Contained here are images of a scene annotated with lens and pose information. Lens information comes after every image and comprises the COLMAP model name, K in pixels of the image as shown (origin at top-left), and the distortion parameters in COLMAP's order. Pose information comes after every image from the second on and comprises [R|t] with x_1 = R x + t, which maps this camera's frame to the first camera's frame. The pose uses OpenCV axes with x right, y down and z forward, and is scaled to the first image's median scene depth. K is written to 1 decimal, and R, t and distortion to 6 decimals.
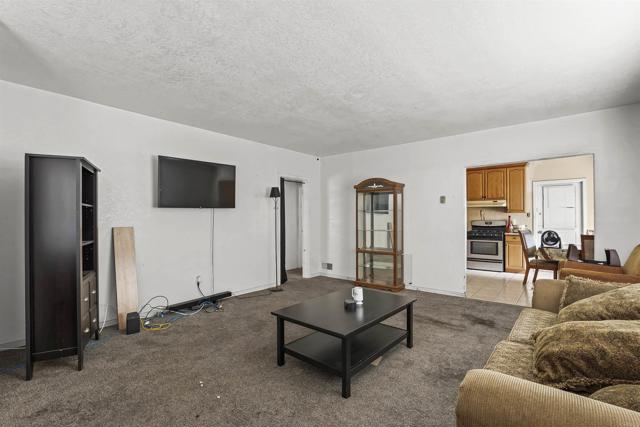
lens RADIAL K [[299.3, 0, 319.9], [0, 299.3, 215.5], [0, 0, 1]] dist [-0.000847, 0.000166]
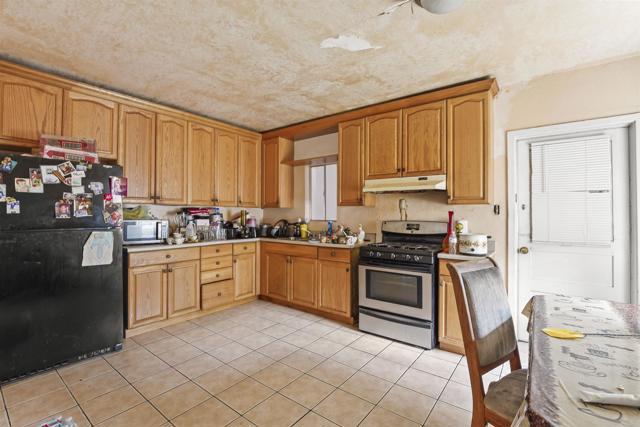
lens RADIAL K [[285.5, 0, 317.9], [0, 285.5, 211.7], [0, 0, 1]] dist [-0.003432, -0.000241]
pose [[0.999773, 0.004932, 0.020747, 0.439712], [-0.004929, 0.999988, -0.000156, 0.002290], [-0.020748, 0.000054, 0.999785, 0.606918]]
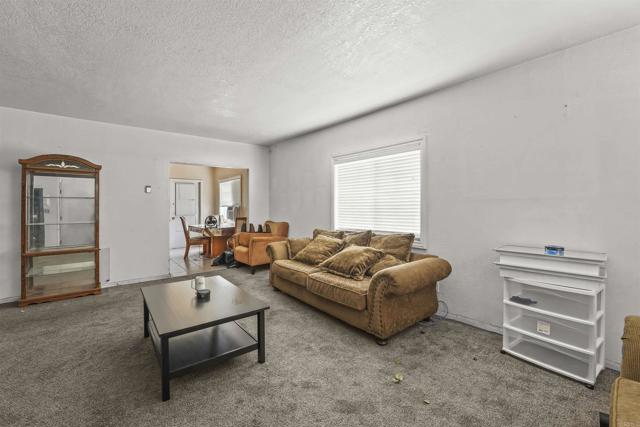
lens RADIAL K [[258.7, 0, 319.2], [0, 258.7, 210.3], [0, 0, 1]] dist [-0.028511, -0.000243]
pose [[0.181344, -0.013109, 0.983332, -0.247074], [-0.005284, 0.999884, 0.014305, 0.002356], [-0.983406, -0.007790, 0.181253, 0.181948]]
